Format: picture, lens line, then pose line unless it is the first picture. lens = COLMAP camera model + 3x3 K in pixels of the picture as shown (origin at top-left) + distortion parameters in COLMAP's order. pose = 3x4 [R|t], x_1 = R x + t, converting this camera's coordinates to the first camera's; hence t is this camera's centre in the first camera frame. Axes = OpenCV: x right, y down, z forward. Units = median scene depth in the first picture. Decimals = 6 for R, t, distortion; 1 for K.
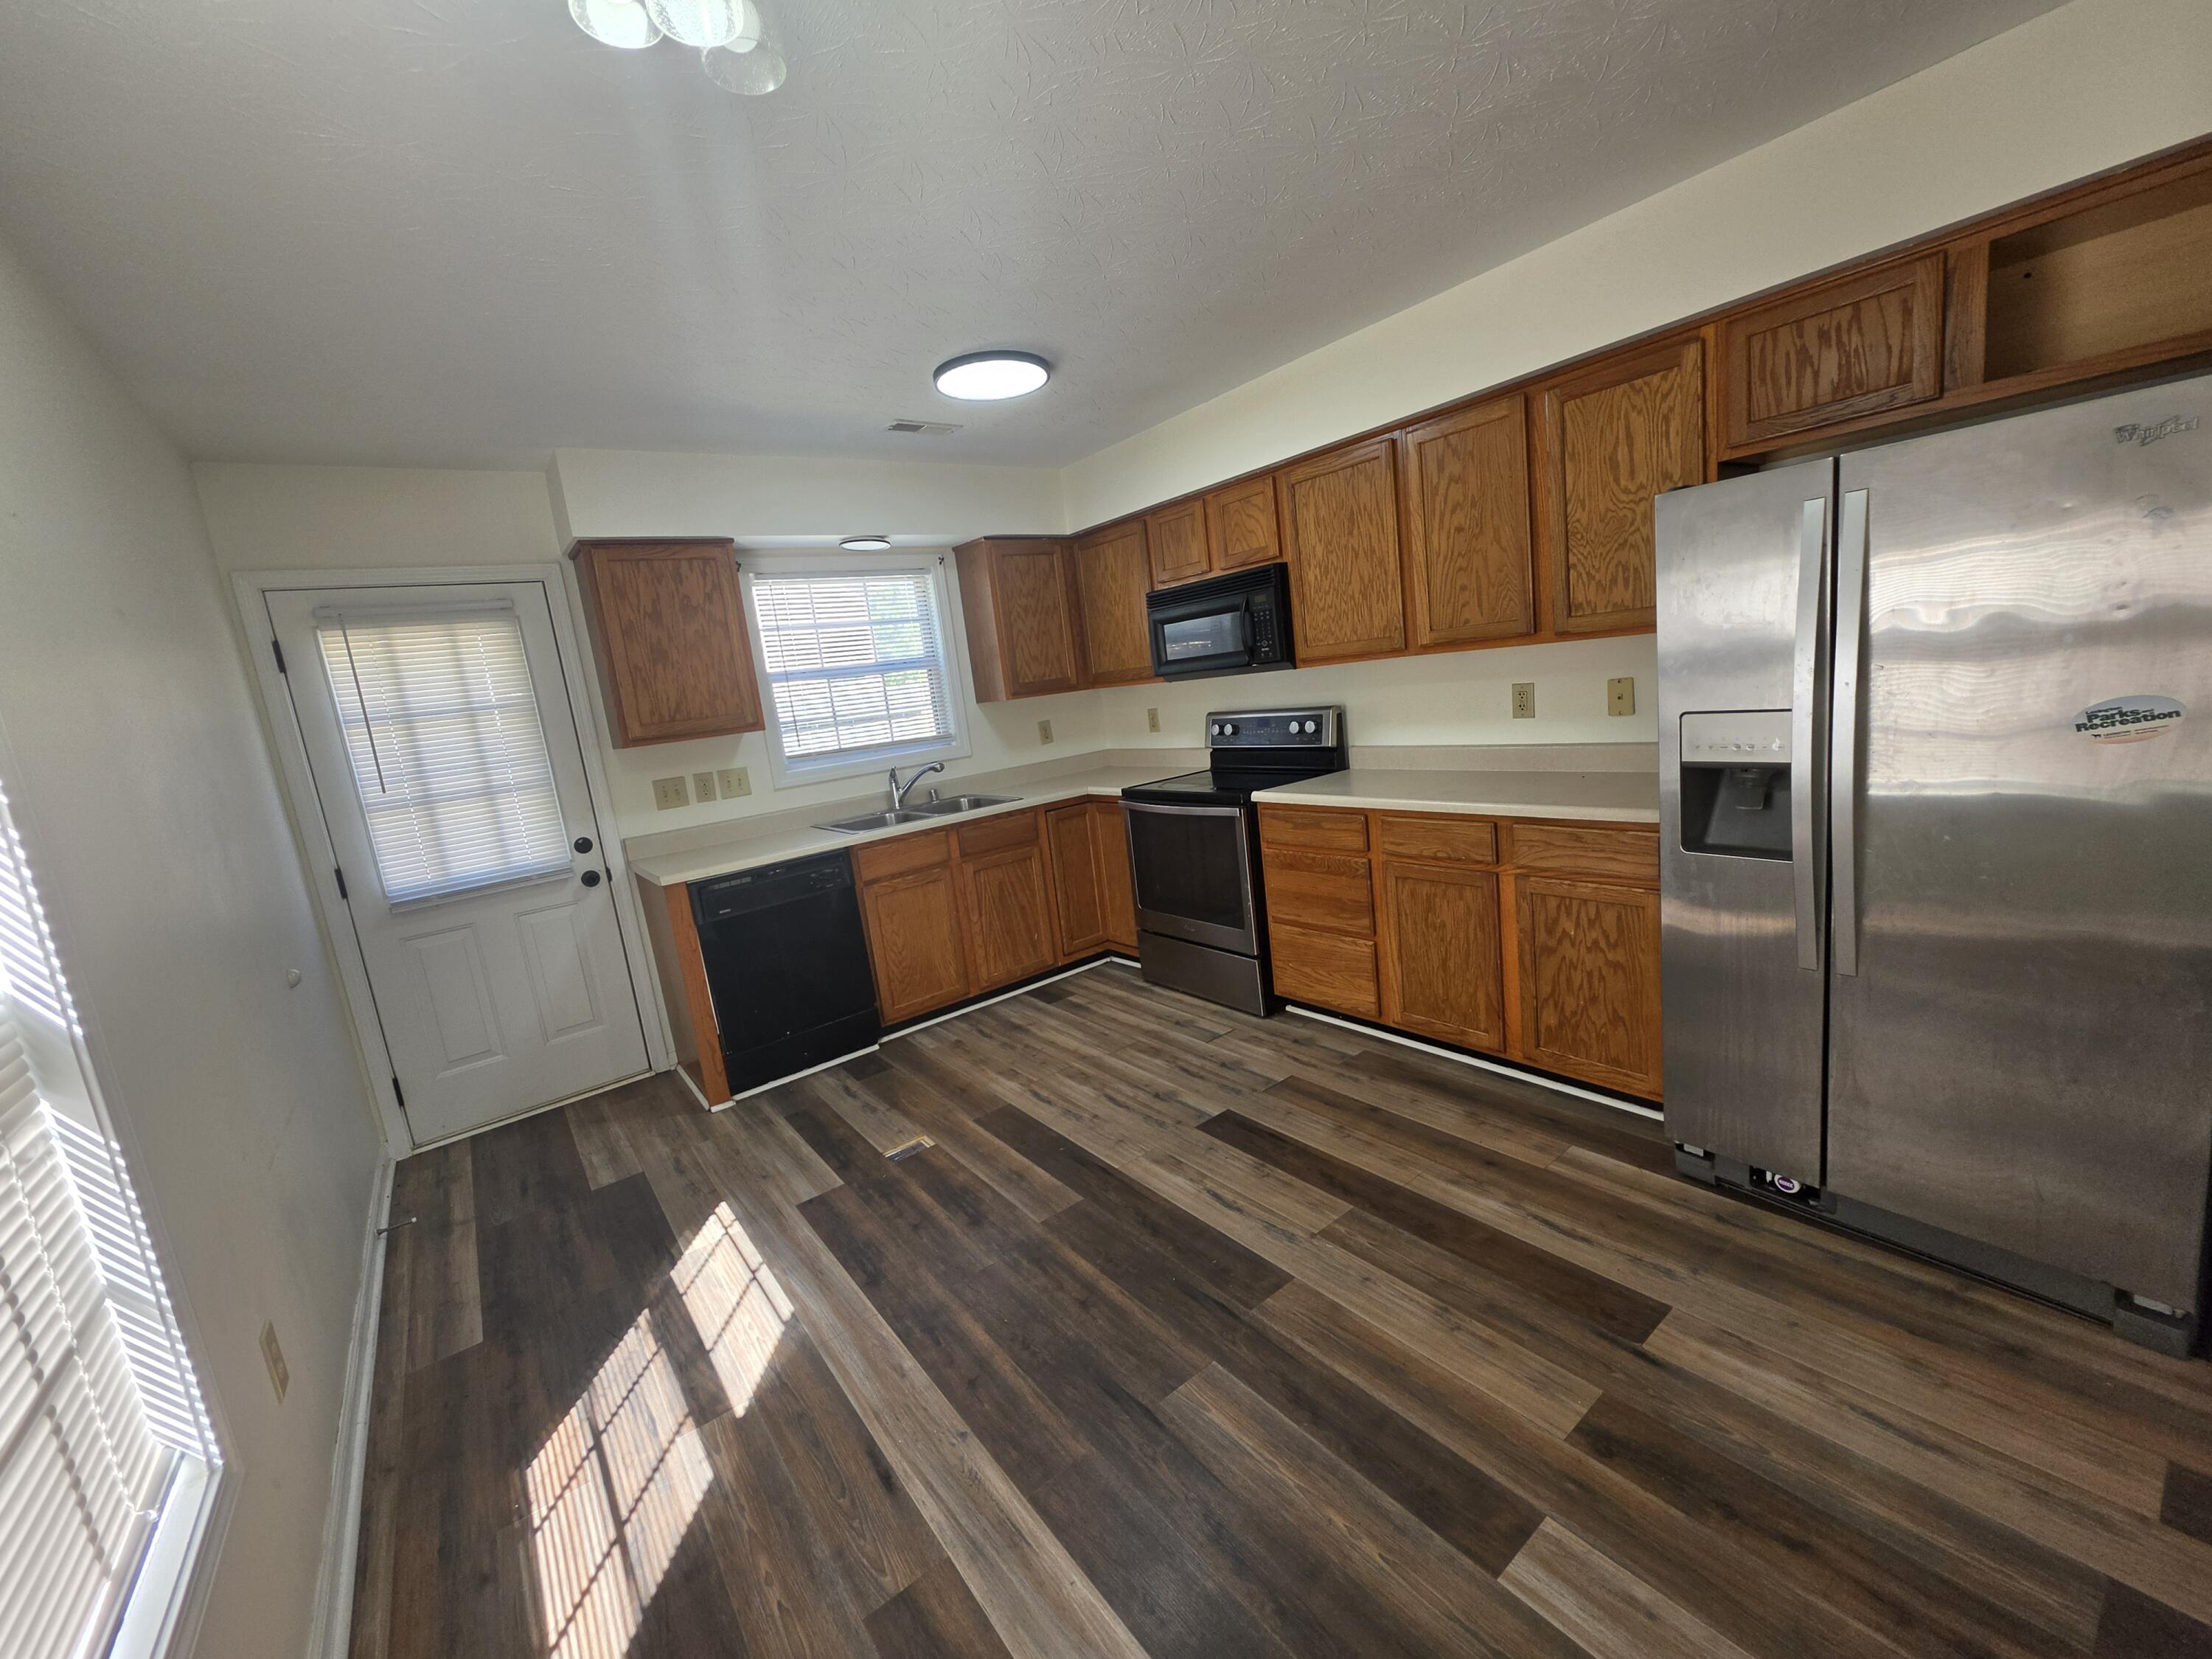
lens RADIAL K [[890.3, 0, 1099.0], [0, 890.3, 822.3], [0, 0, 1]] dist [-0.001588, 0.000373]
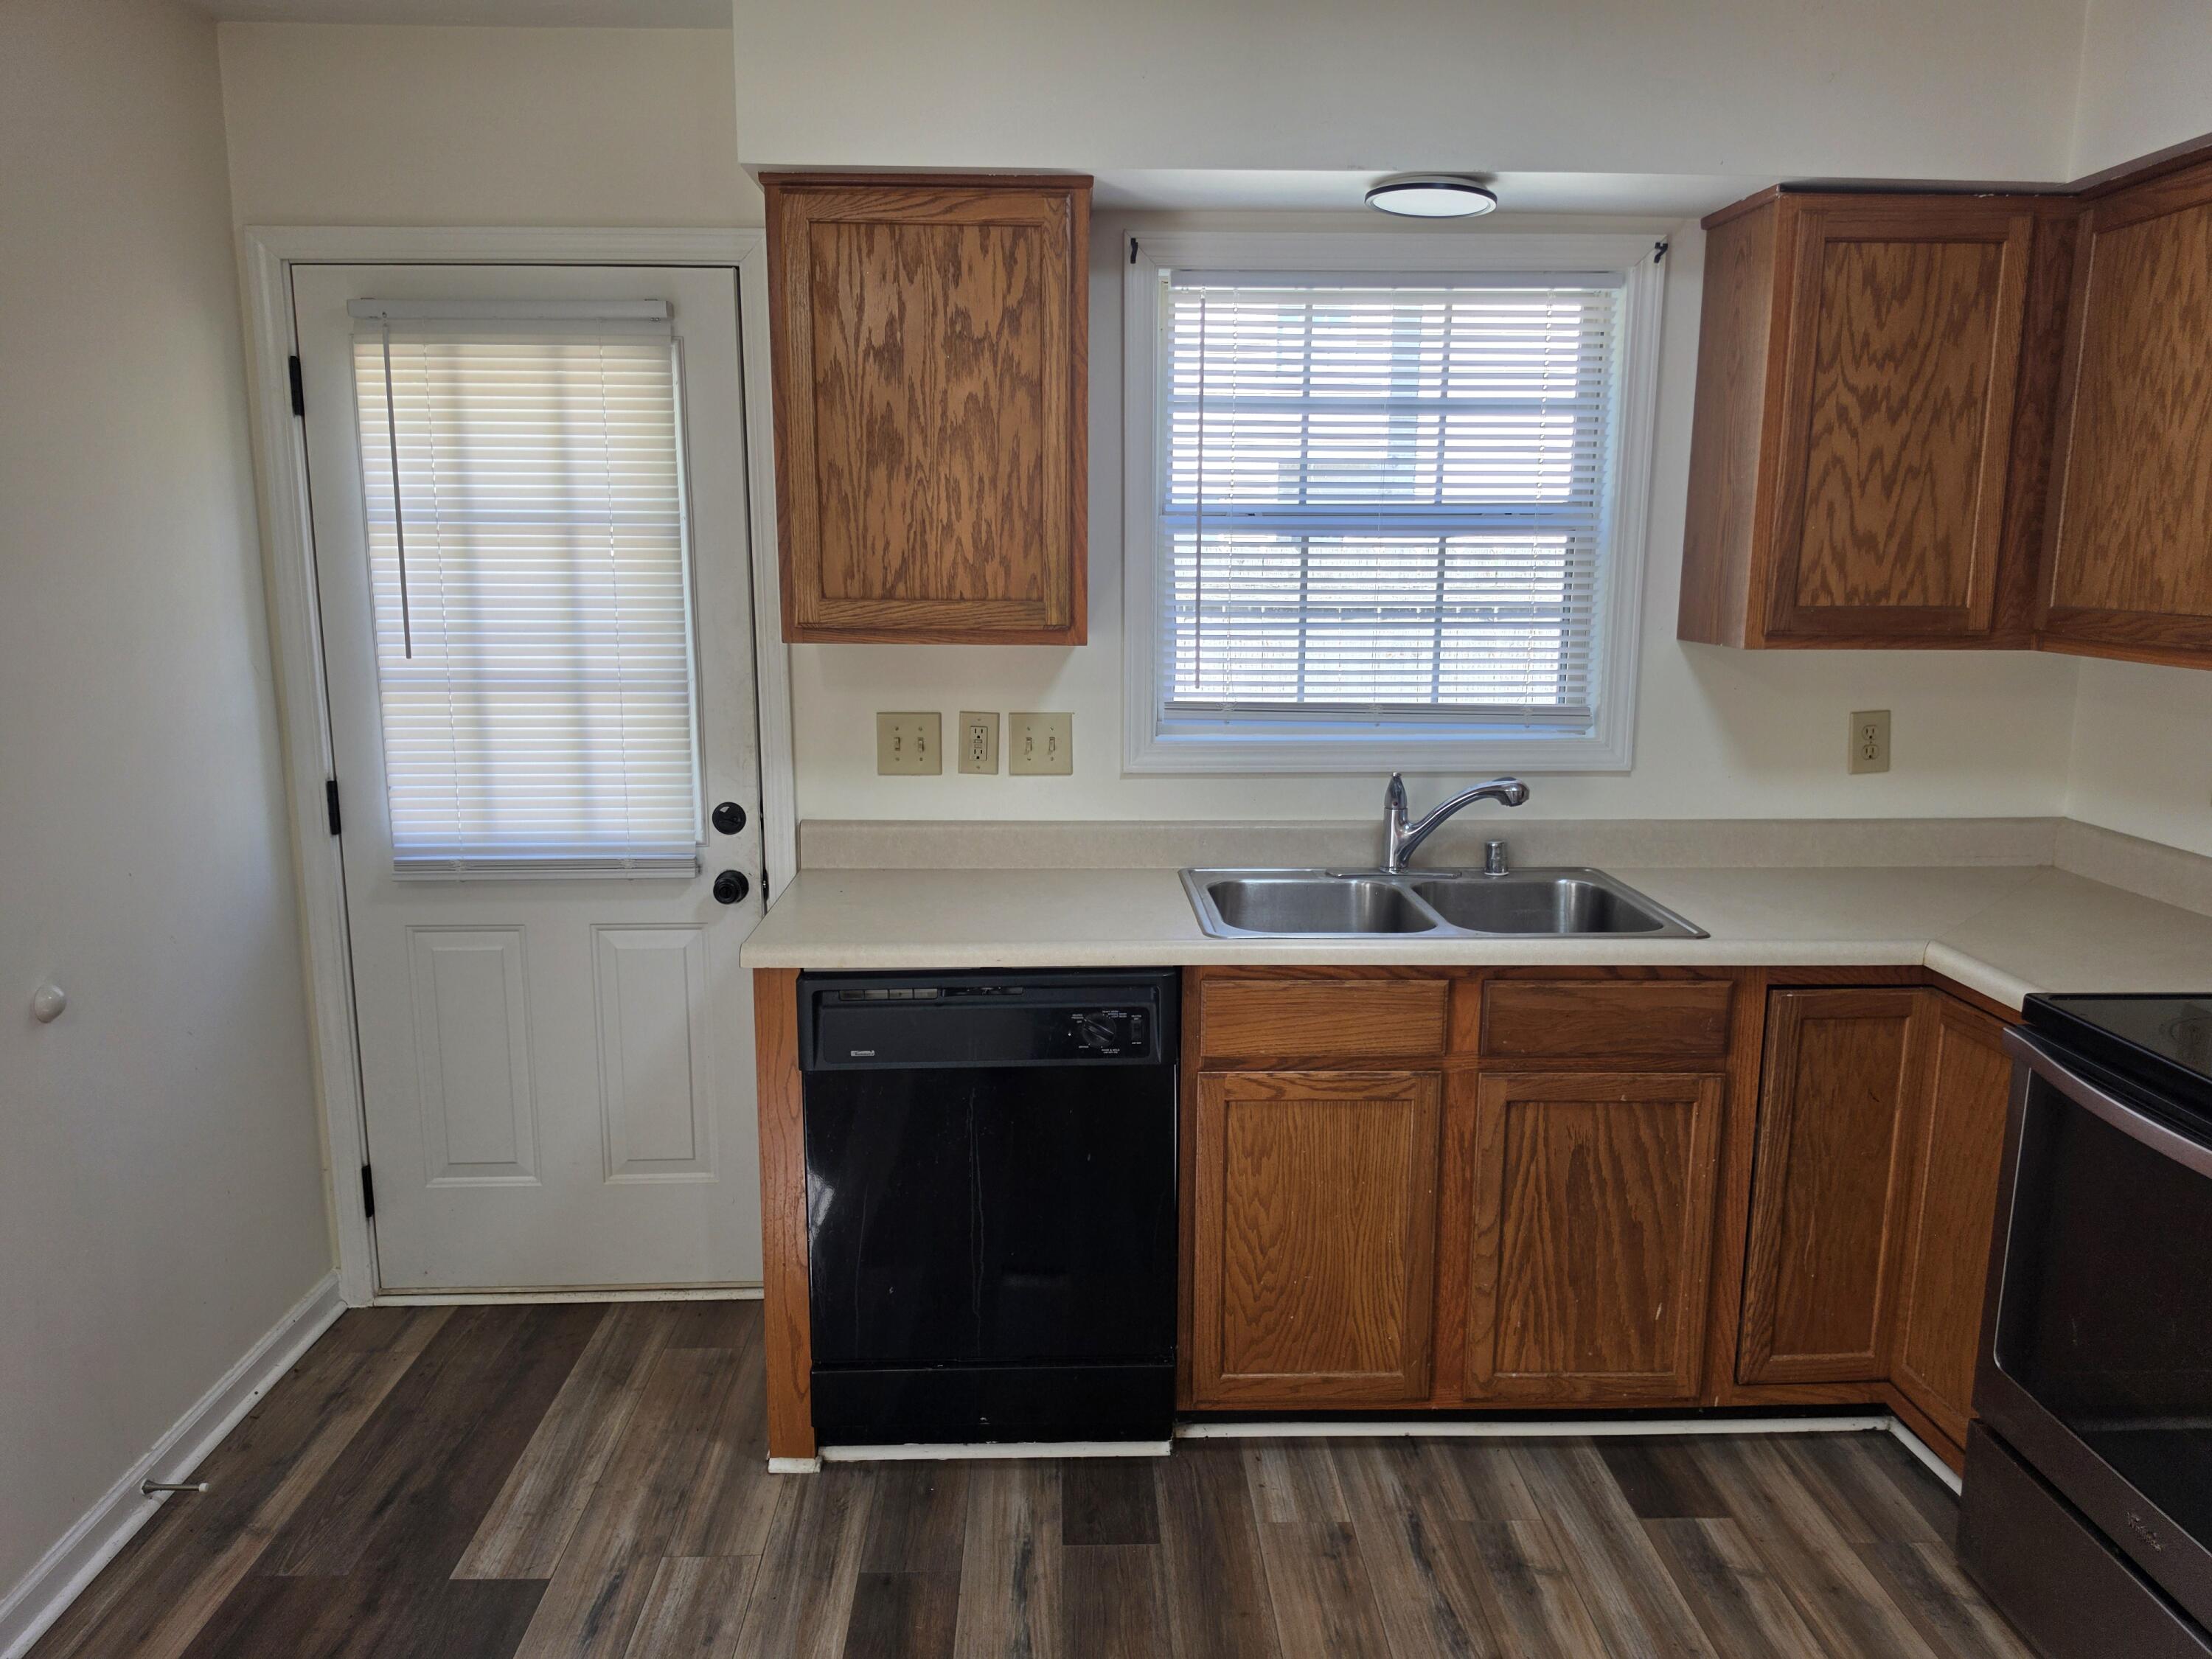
lens RADIAL K [[1514.4, 0, 1102.1], [0, 1514.4, 828.0], [0, 0, 1]] dist [0.055673, -0.069030]
pose [[0.809698, 0.225686, -0.541715, 0.049092], [-0.194456, 0.974125, 0.115182, -0.115045], [0.553694, 0.012077, 0.832633, 0.449149]]
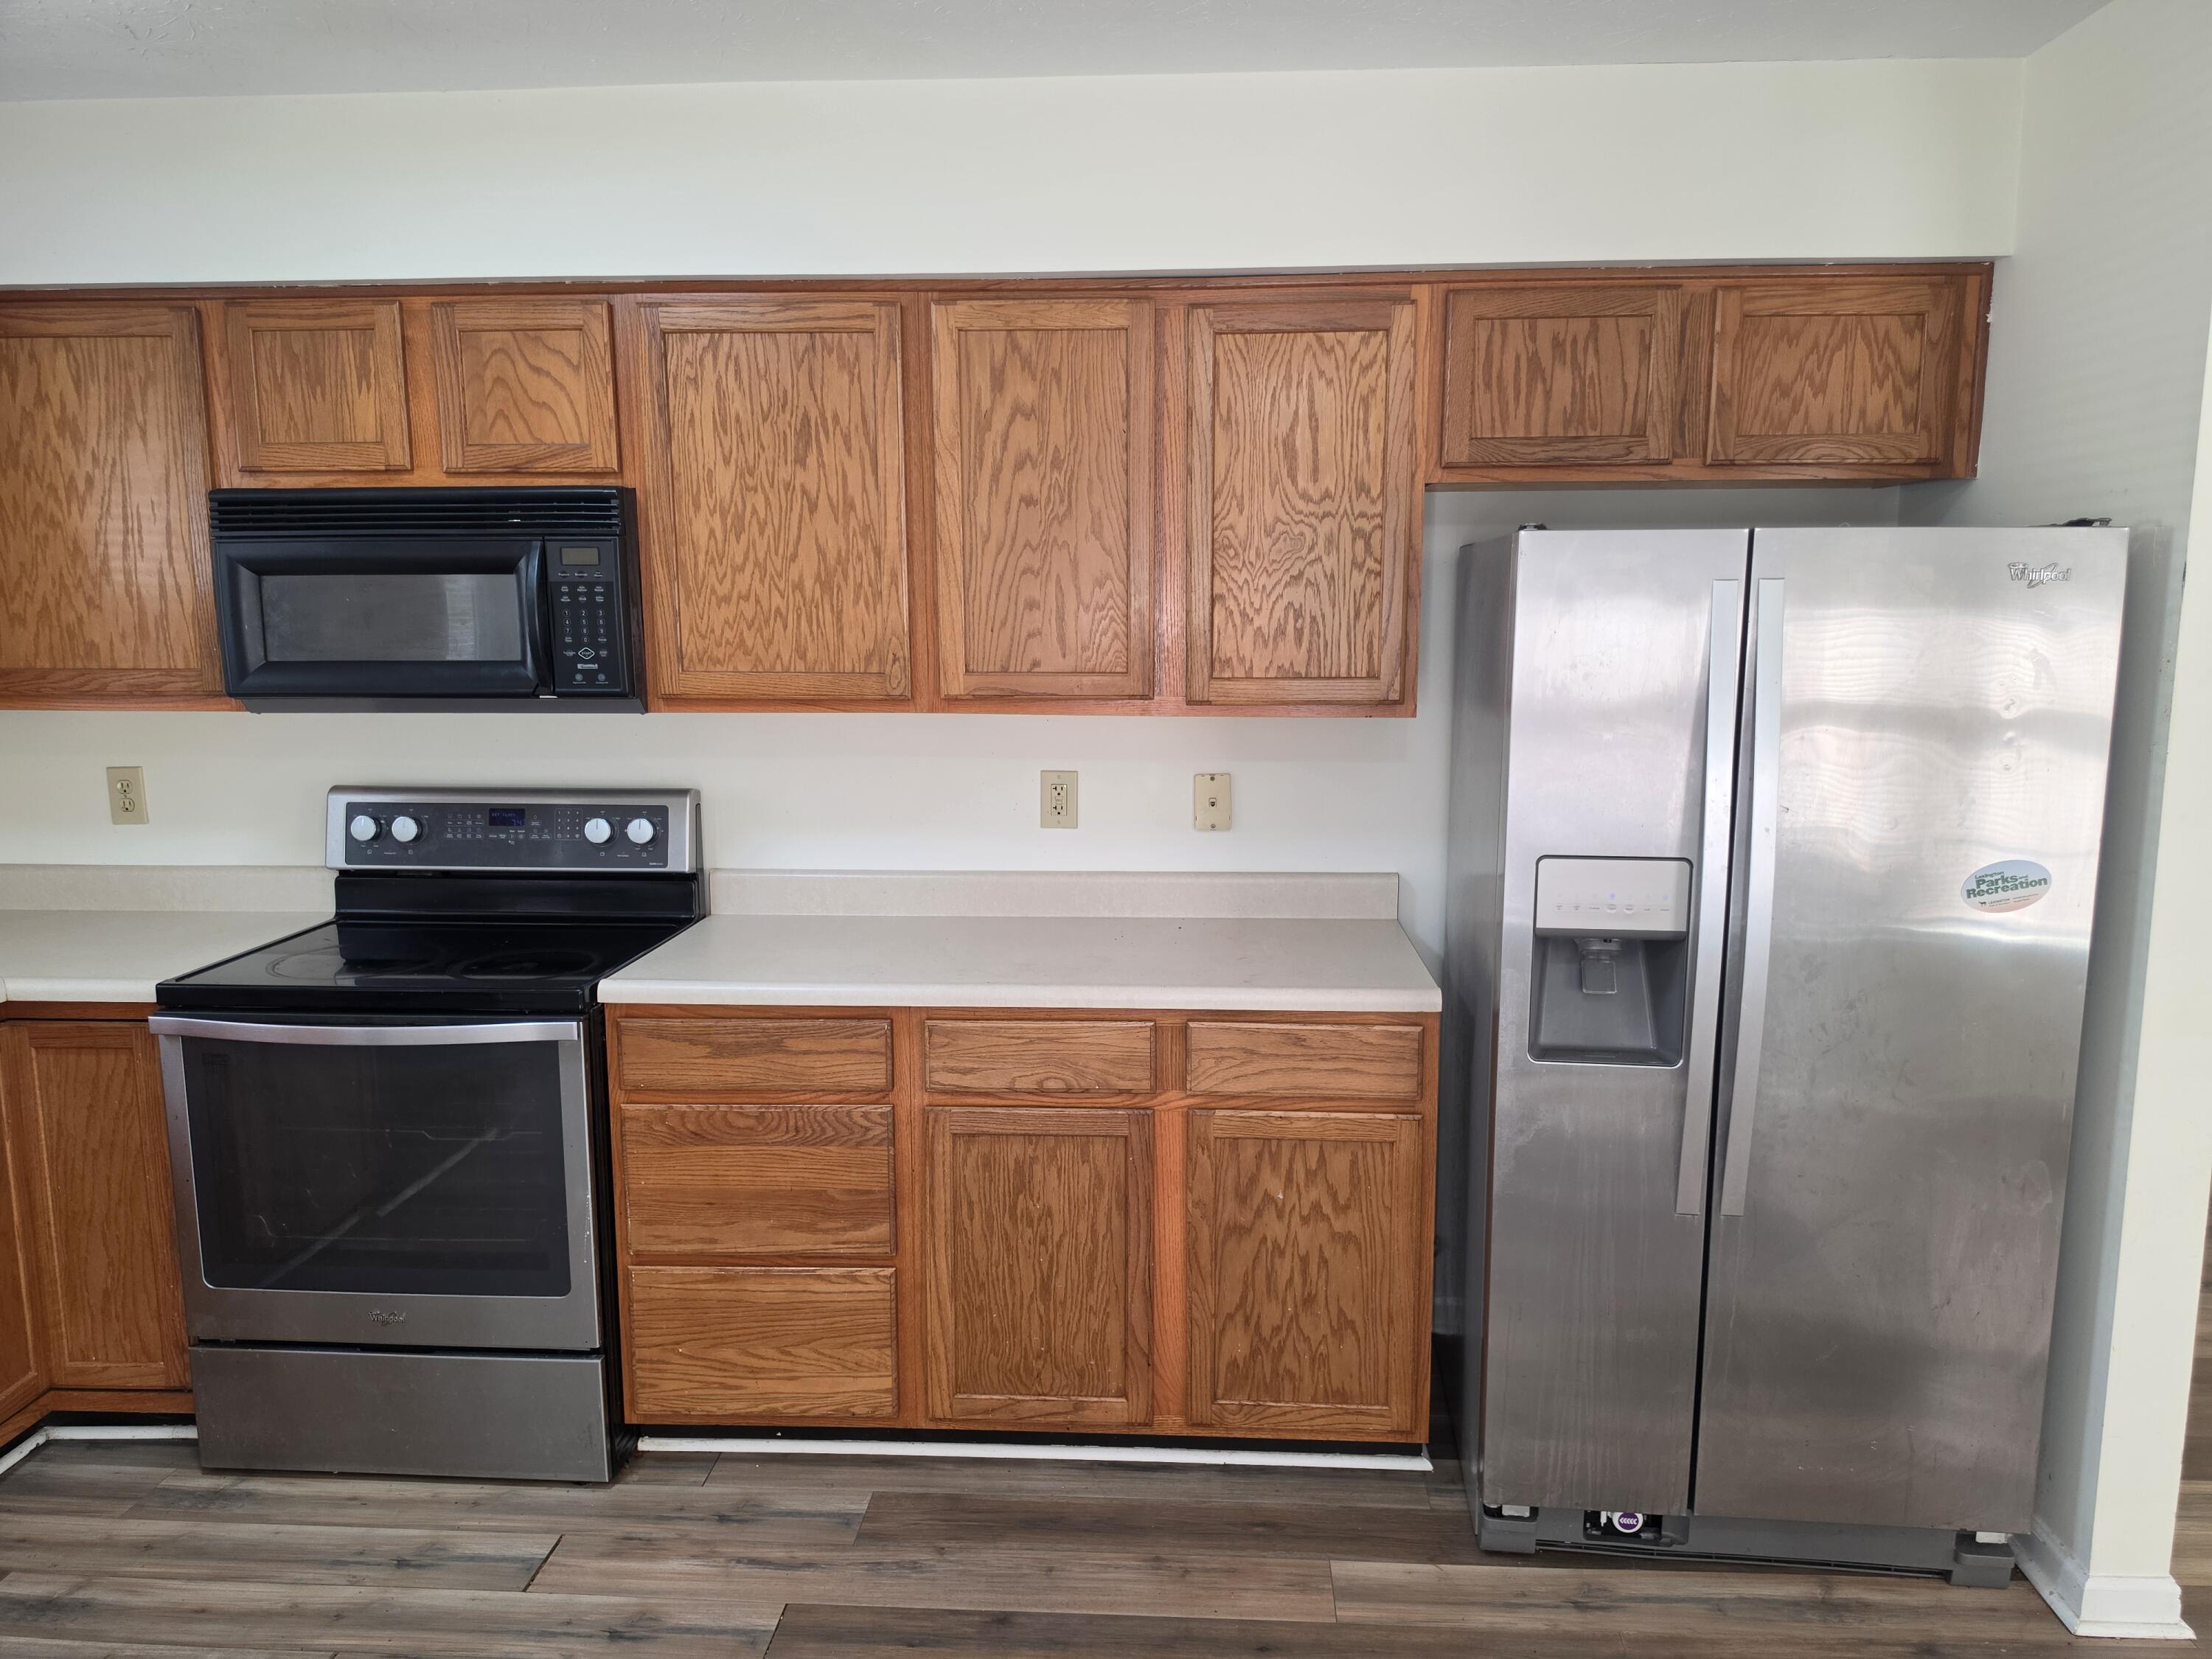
lens RADIAL K [[1517.0, 0, 1108.9], [0, 1517.0, 837.0], [0, 0, 1]] dist [0.091899, -0.123802]
pose [[0.638428, 0.002344, 0.769678, -0.273047], [0.048792, 0.997861, -0.043511, -0.063917], [-0.768133, 0.065332, 0.636948, 0.320564]]
